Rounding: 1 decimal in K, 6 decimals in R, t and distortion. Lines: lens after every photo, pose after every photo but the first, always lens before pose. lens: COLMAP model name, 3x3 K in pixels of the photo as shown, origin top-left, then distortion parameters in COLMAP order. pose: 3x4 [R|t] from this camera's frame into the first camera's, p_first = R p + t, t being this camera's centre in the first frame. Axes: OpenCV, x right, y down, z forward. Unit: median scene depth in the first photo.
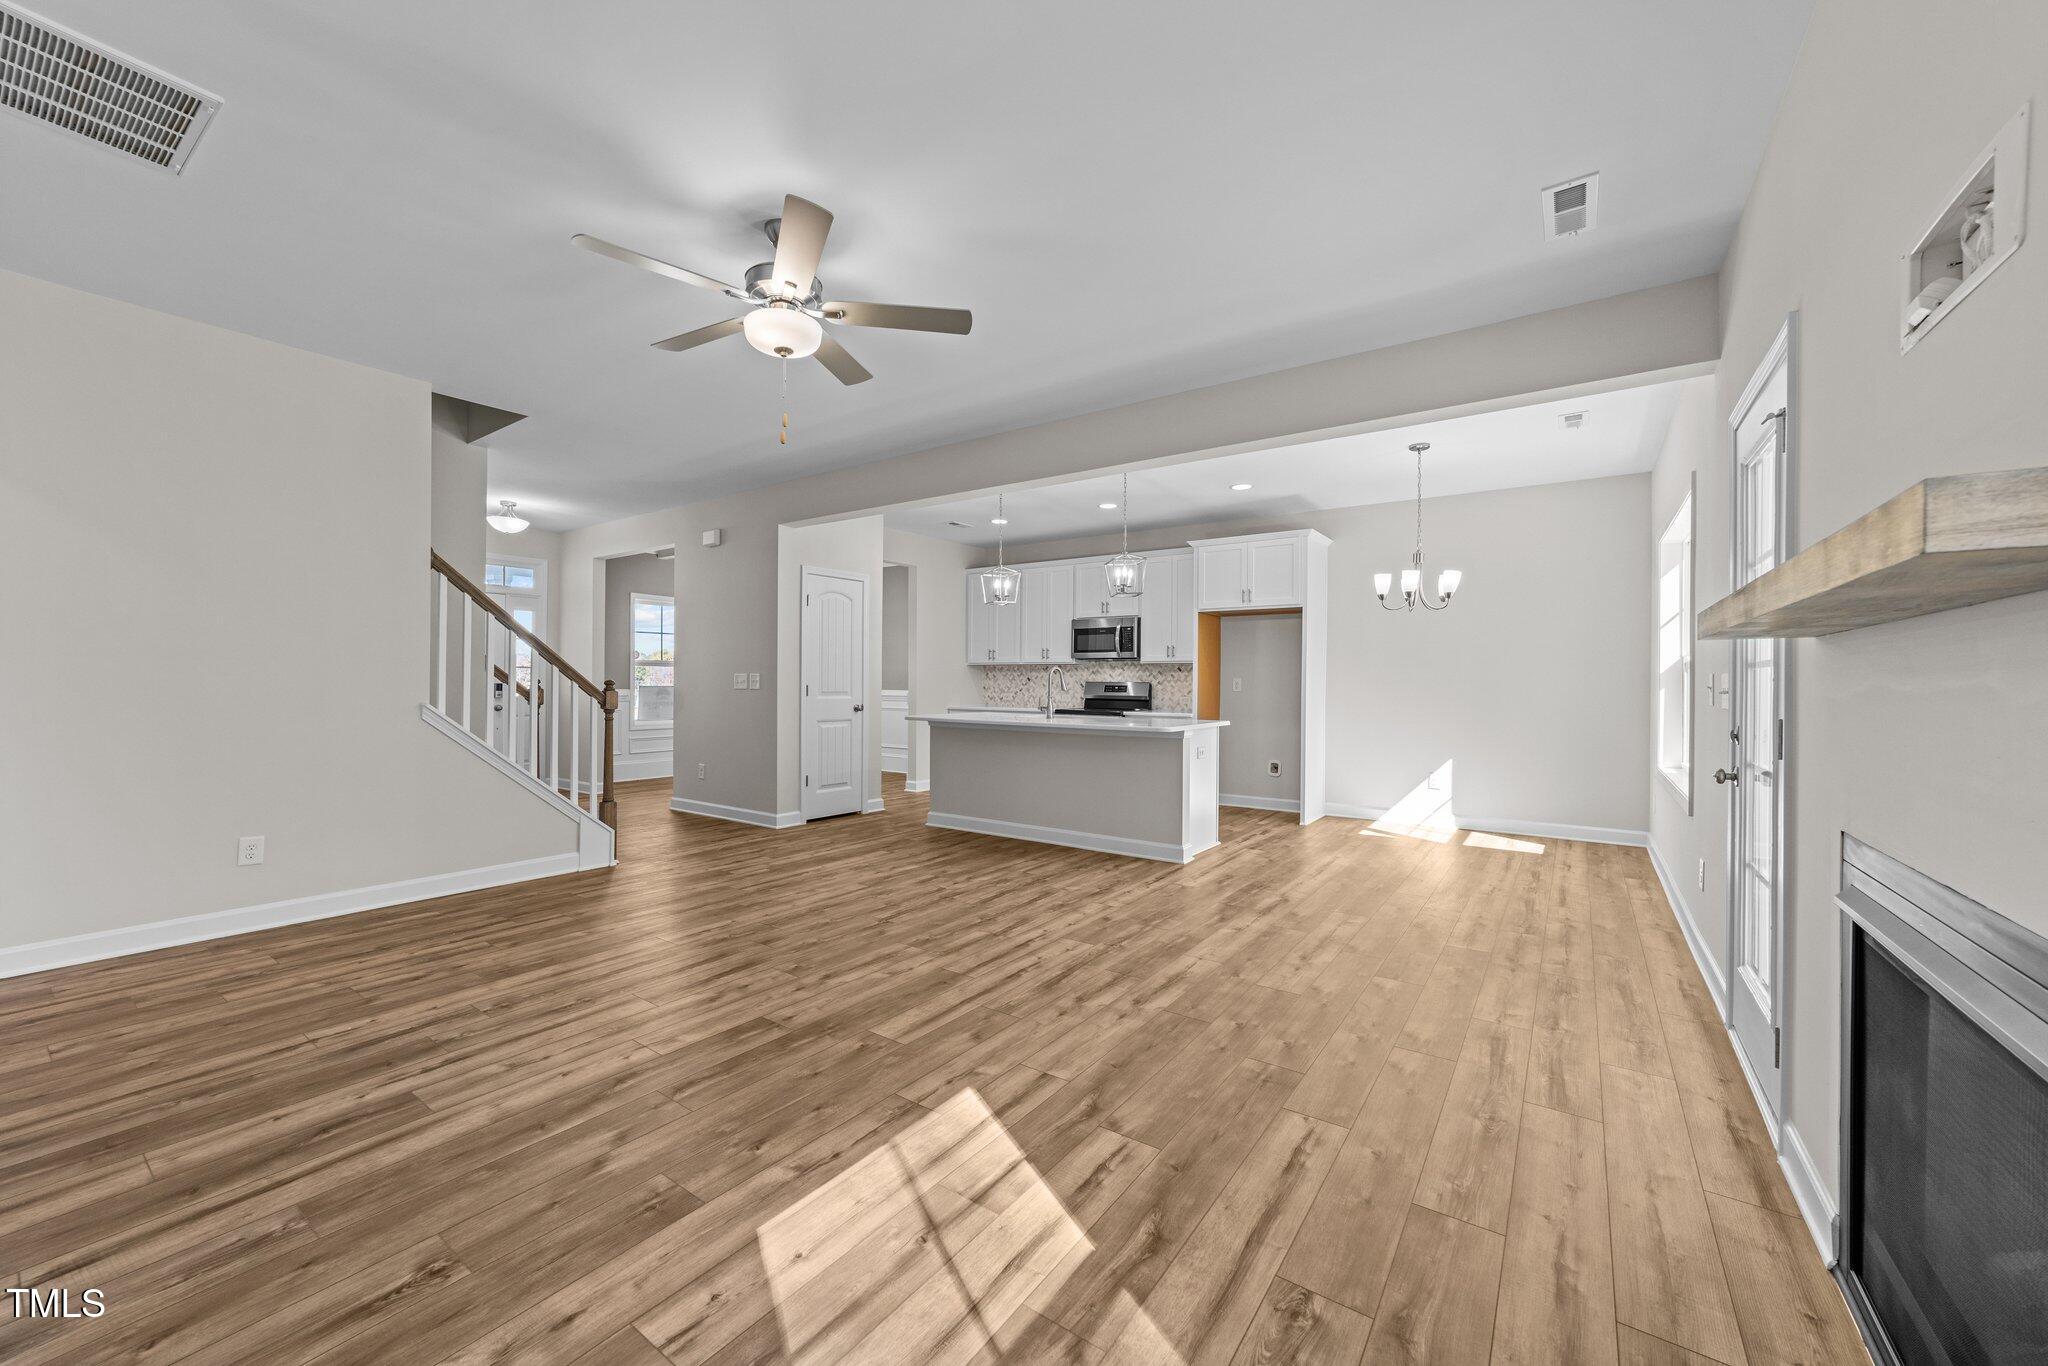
lens RADIAL K [[784.2, 0, 1019.8], [0, 784.2, 680.8], [0, 0, 1]] dist [0.000494, 0.000170]
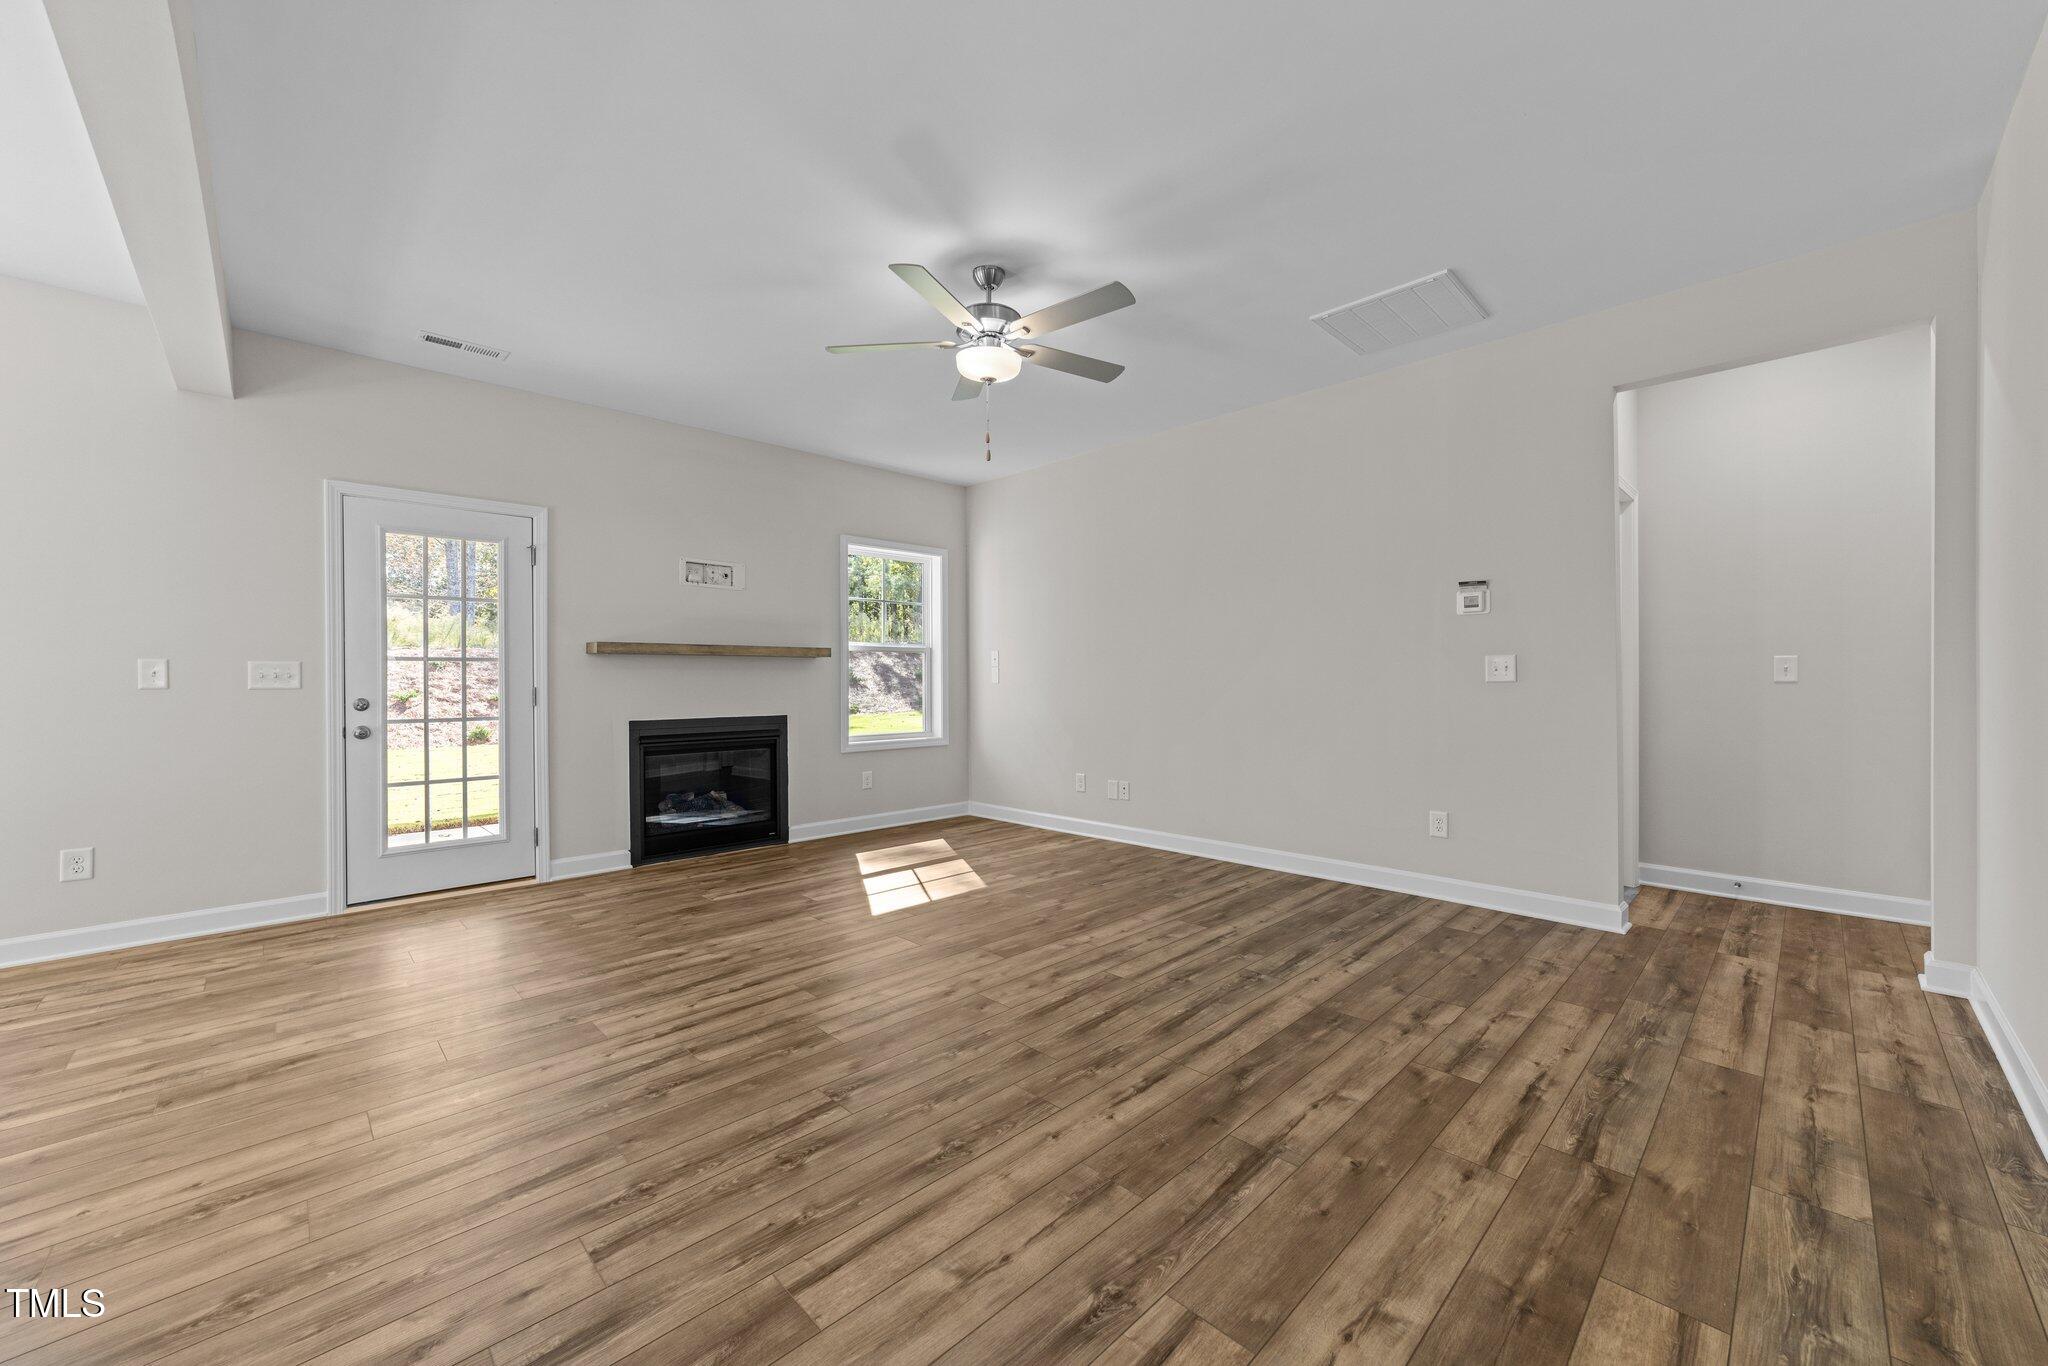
lens RADIAL K [[784.2, 0, 1020.9], [0, 784.2, 680.7], [0, 0, 1]] dist [0.000494, 0.000170]
pose [[-0.983517, -0.001616, 0.180809, -0.497112], [-0.001886, 0.999997, -0.001323, 0.019979], [-0.180806, -0.001642, -0.983517, 1.896053]]
